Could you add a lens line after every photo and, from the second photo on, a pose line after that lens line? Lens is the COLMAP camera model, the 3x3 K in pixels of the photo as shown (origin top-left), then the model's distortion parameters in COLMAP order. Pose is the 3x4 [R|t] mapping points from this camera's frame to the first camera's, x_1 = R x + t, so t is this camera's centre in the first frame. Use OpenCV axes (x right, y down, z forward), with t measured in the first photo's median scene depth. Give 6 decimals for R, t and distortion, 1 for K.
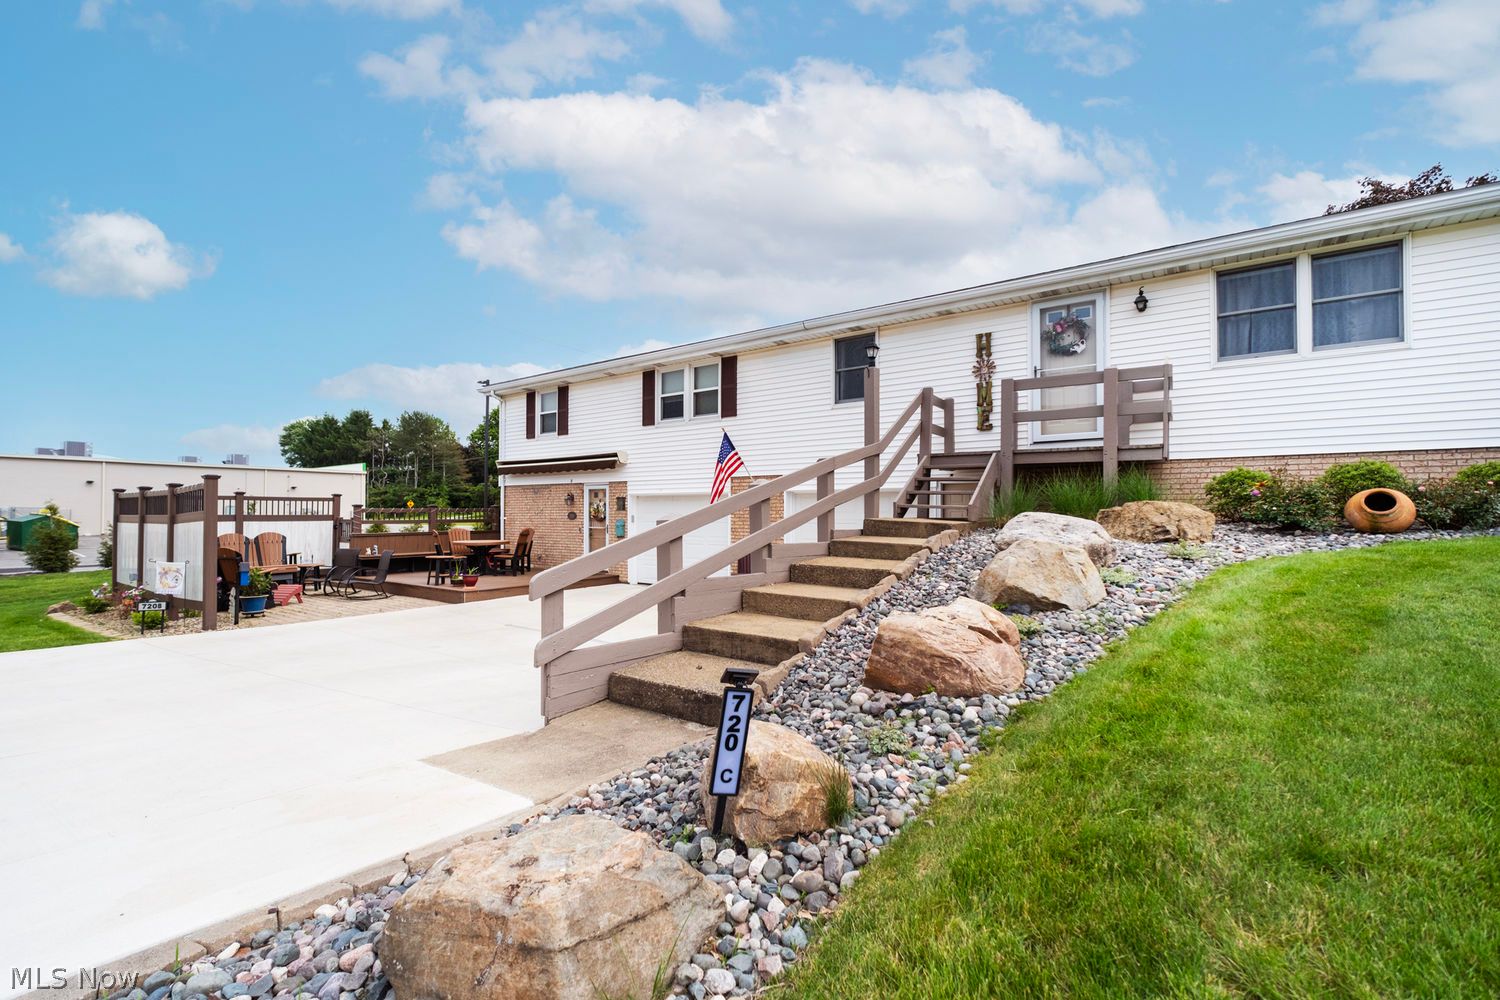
lens RADIAL K [[634.7, 0, 756.6], [0, 634.7, 504.2], [0, 0, 1]] dist [-0.004857, 0.001084]
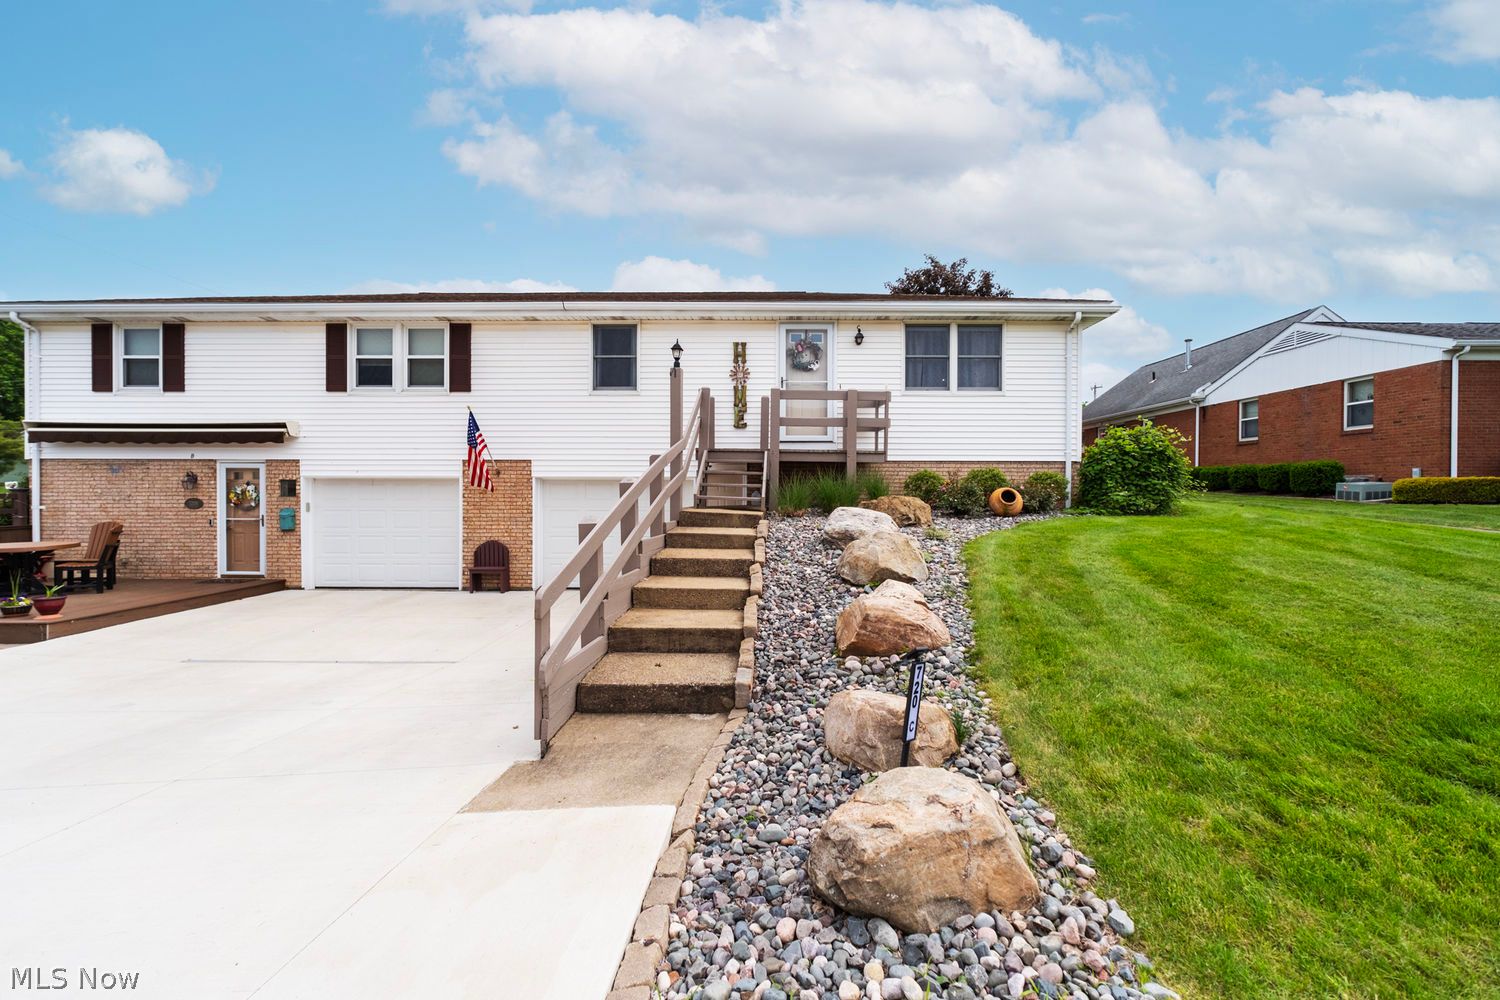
lens RADIAL K [[634.7, 0, 794.3], [0, 634.7, 497.2], [0, 0, 1]] dist [-0.004857, 0.001084]
pose [[0.819623, -0.005189, 0.572880, -0.222336], [-0.010157, 0.999670, 0.023587, -0.021201], [-0.572813, -0.025151, 0.819300, 0.006440]]
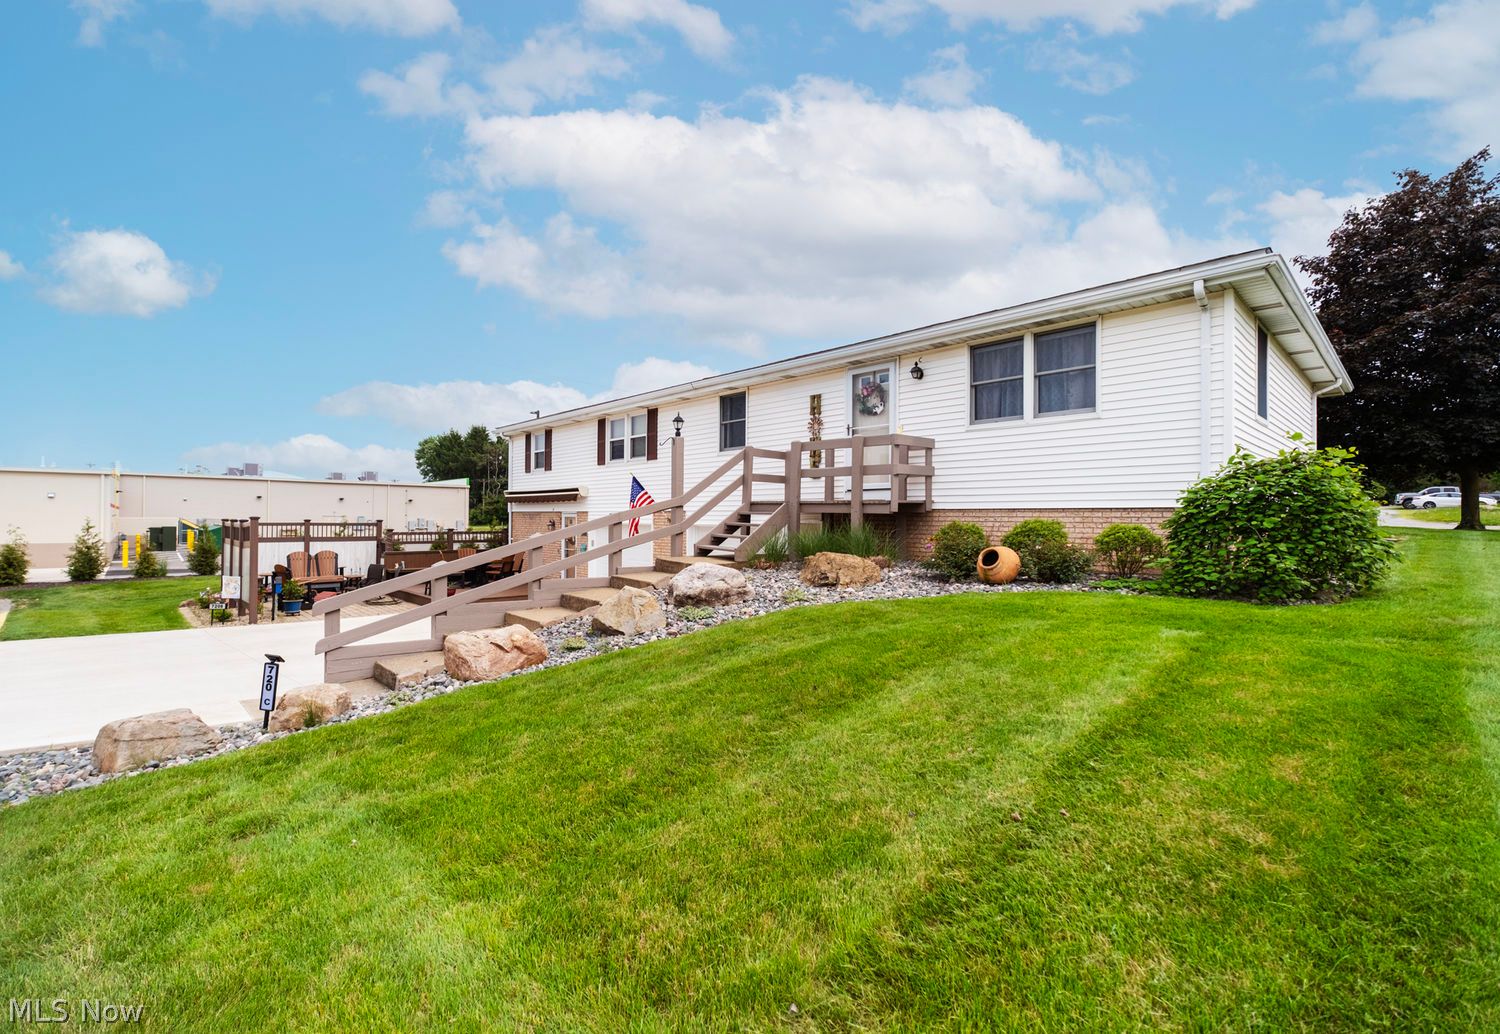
lens RADIAL K [[667.2, 0, 752.0], [0, 667.2, 512.7], [0, 0, 1]] dist [-0.009099, -0.000421]
pose [[0.979333, 0.004617, -0.202201, 0.510012], [-0.003300, 0.999971, 0.006854, -0.063519], [0.202227, -0.006045, 0.979320, -0.229355]]
